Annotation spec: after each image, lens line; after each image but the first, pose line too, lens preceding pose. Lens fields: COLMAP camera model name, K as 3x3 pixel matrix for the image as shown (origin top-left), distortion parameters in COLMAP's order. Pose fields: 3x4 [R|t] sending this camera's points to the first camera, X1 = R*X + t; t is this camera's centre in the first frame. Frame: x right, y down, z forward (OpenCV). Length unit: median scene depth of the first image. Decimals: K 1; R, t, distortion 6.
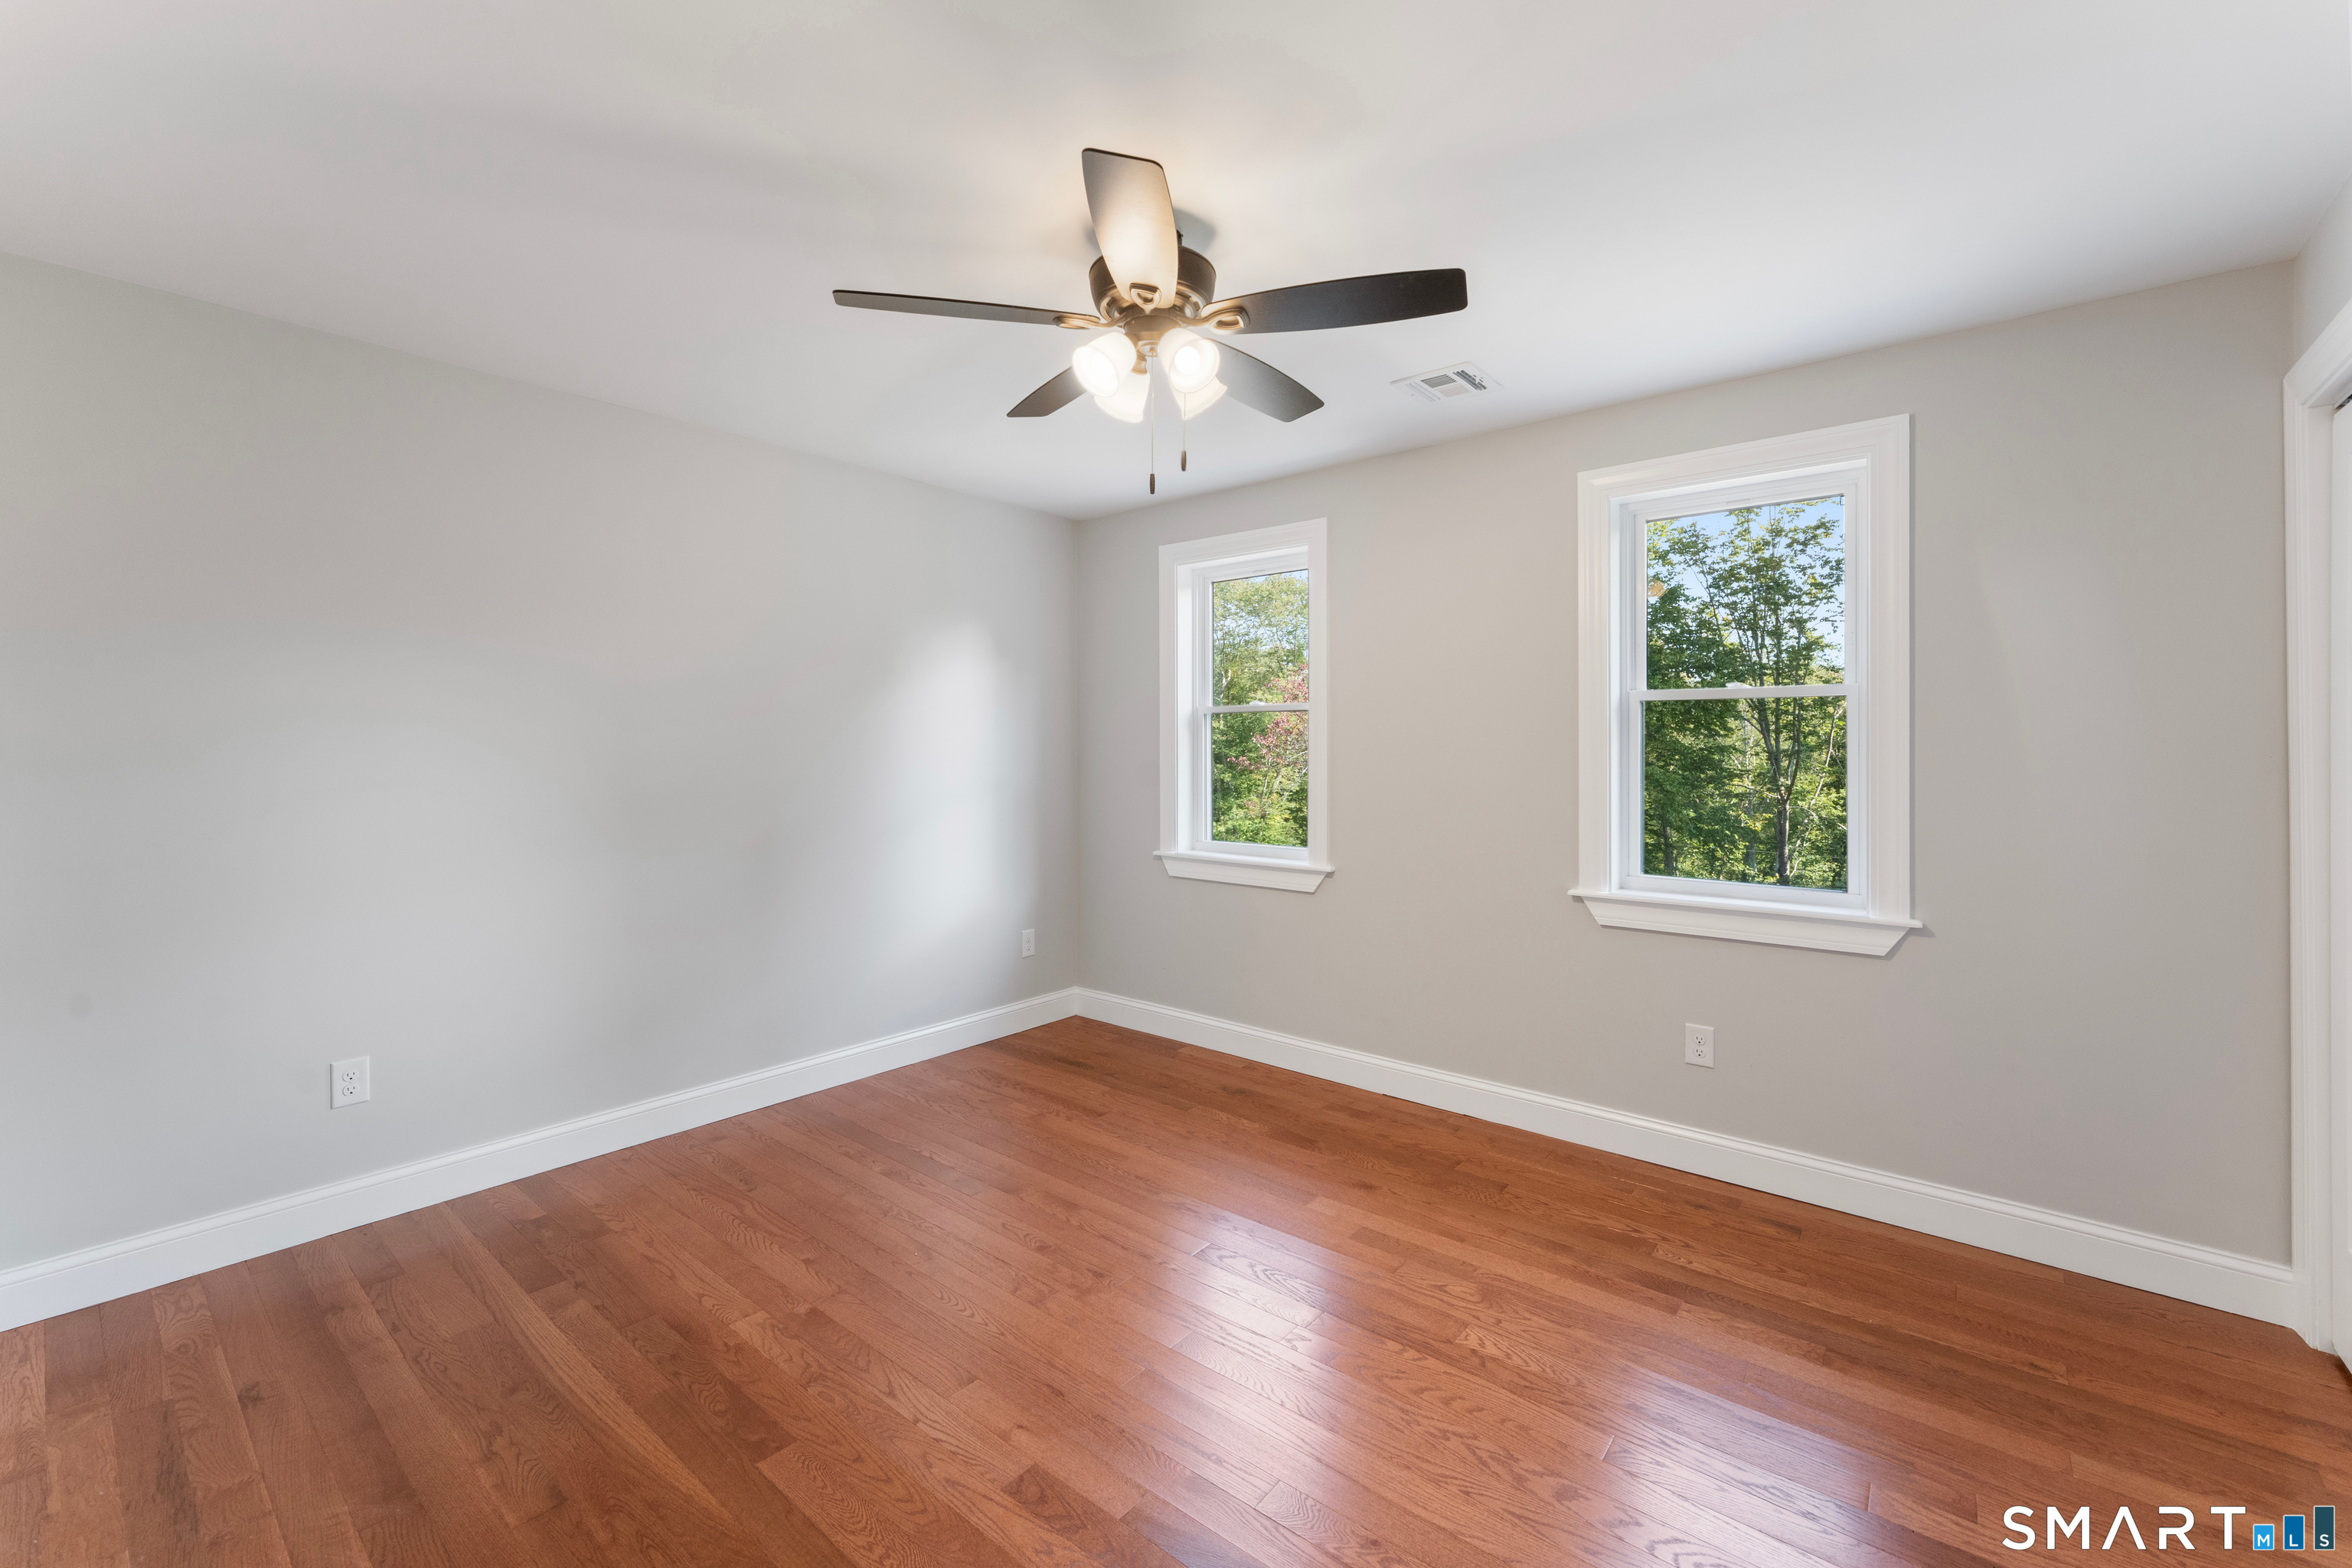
lens RADIAL K [[965.6, 0, 1174.6], [0, 965.6, 749.0], [0, 0, 1]] dist [-0.001470, -0.000091]
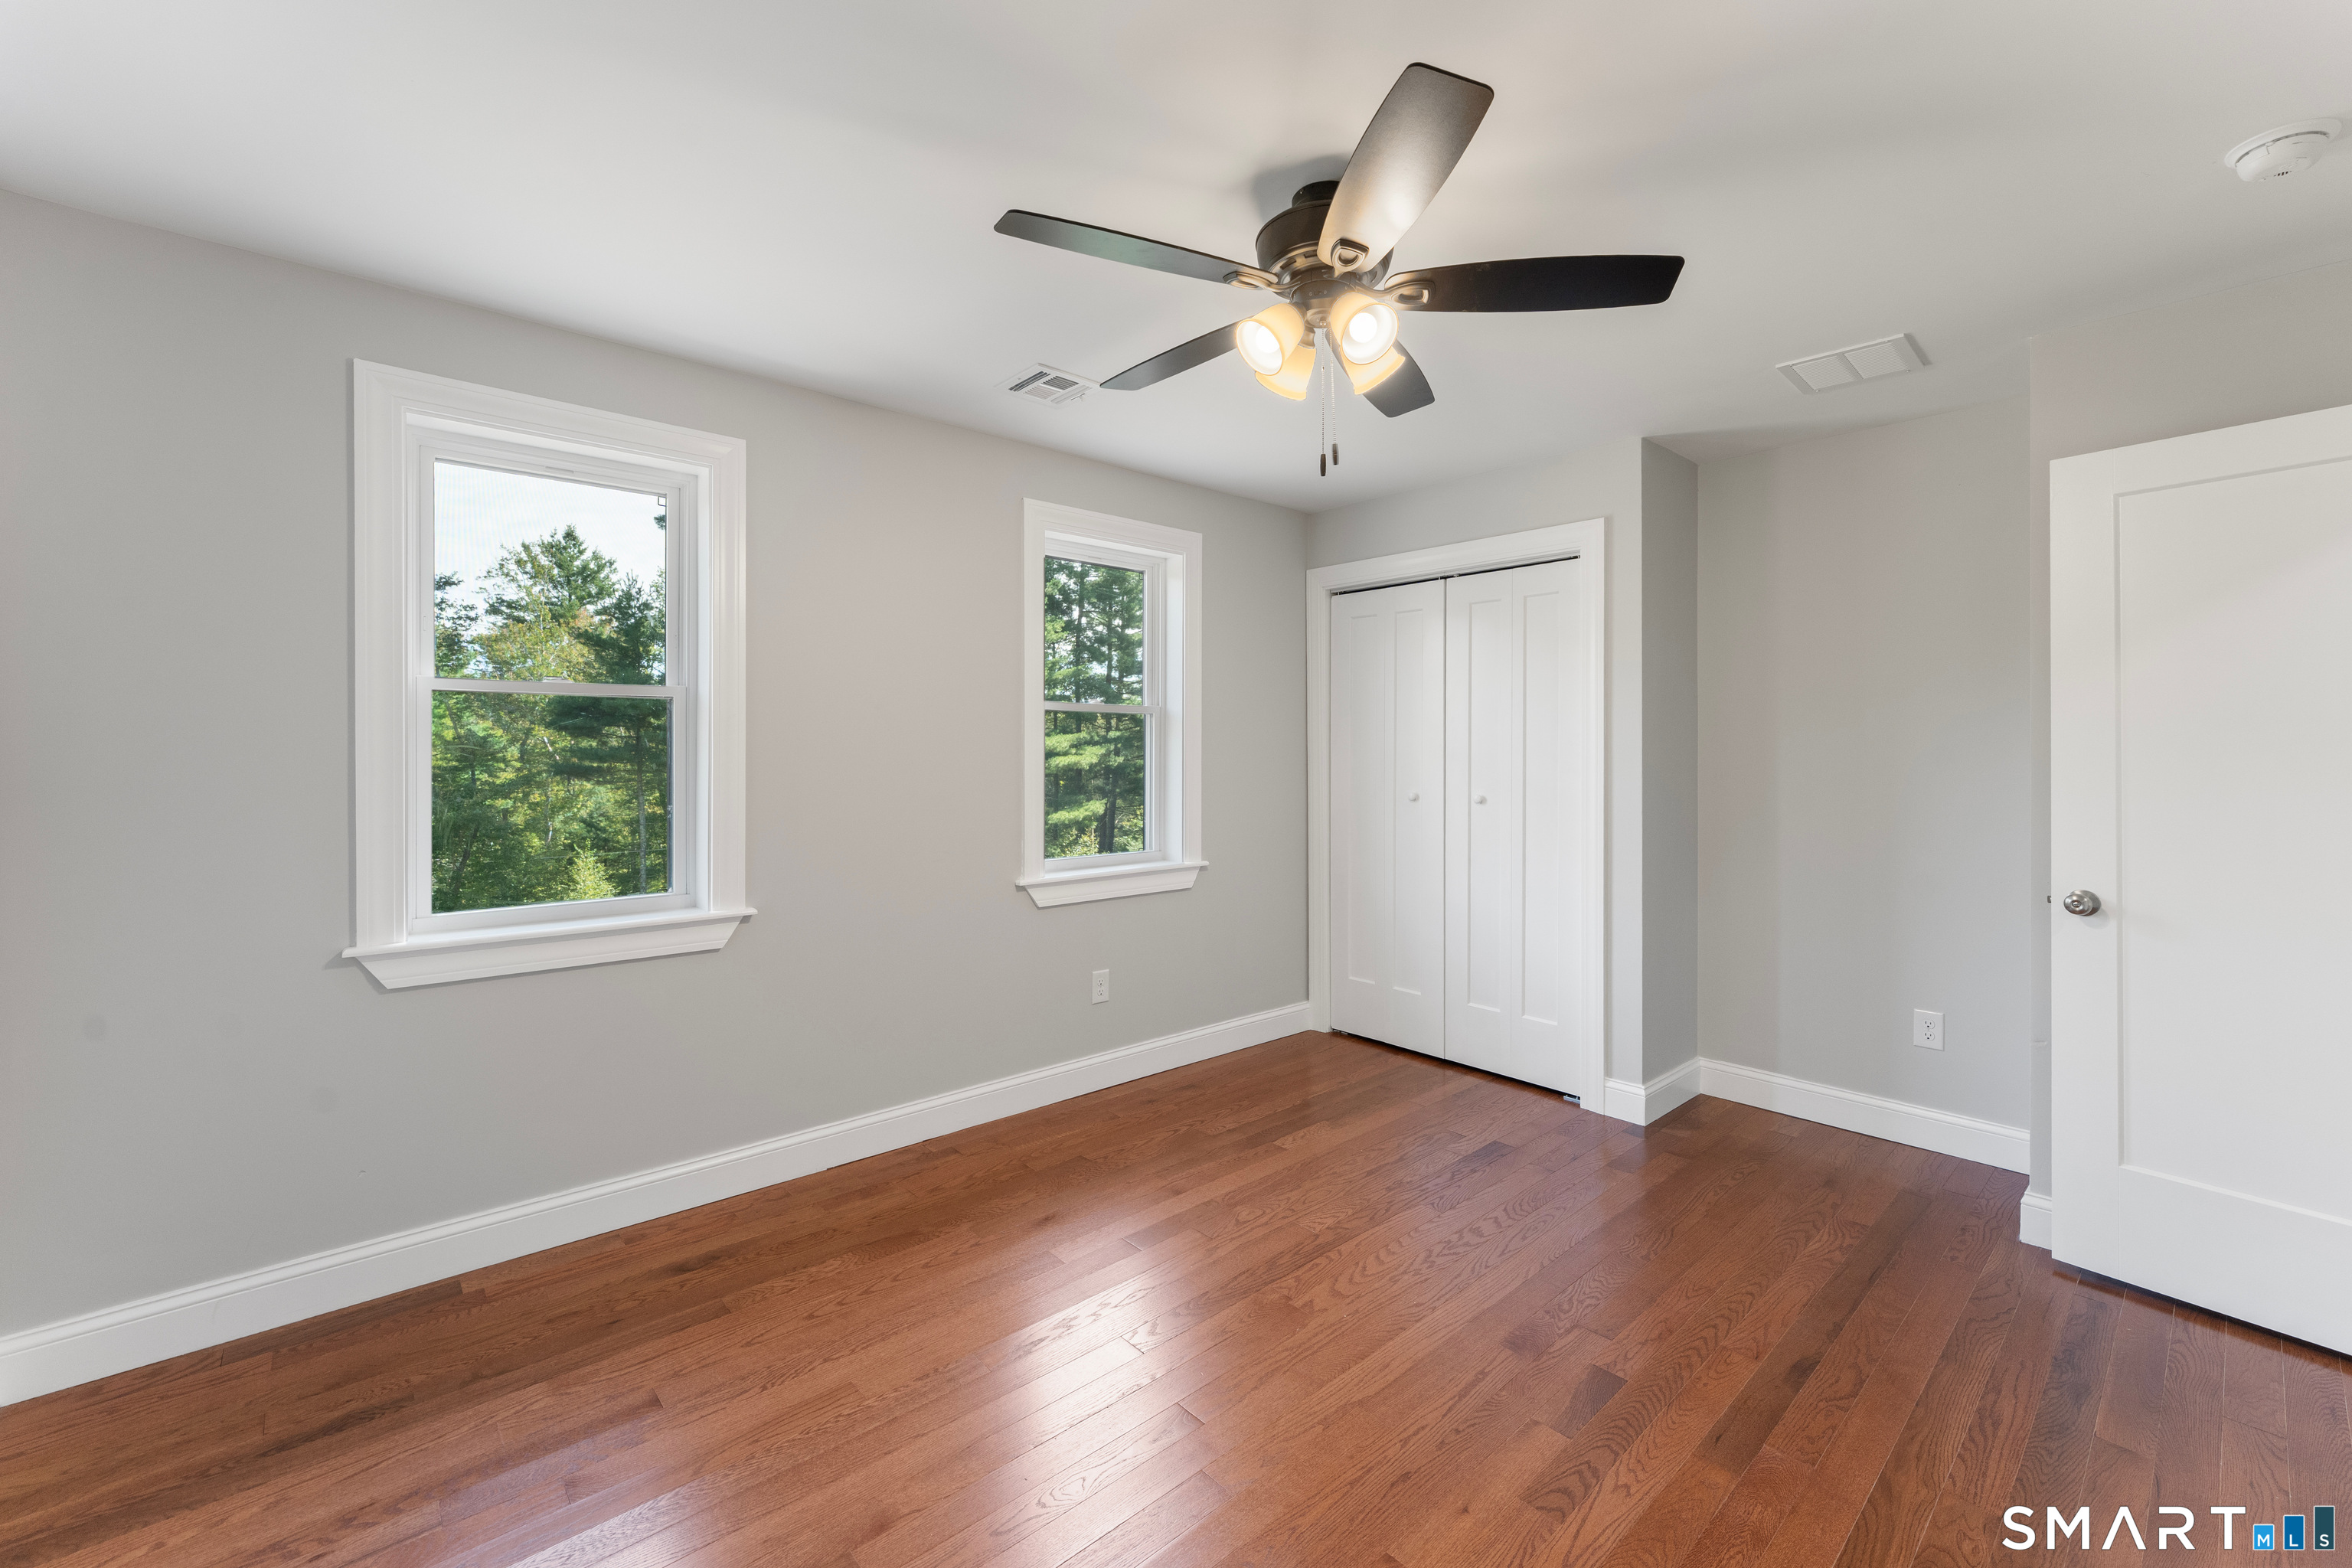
lens RADIAL K [[961.0, 0, 1186.9], [0, 961.0, 752.9], [0, 0, 1]] dist [-0.000919, -0.000131]
pose [[0.137108, -0.001467, 0.990555, -0.680937], [-0.003345, 0.999993, 0.001944, -0.000407], [-0.990550, -0.003580, 0.137102, 0.718235]]
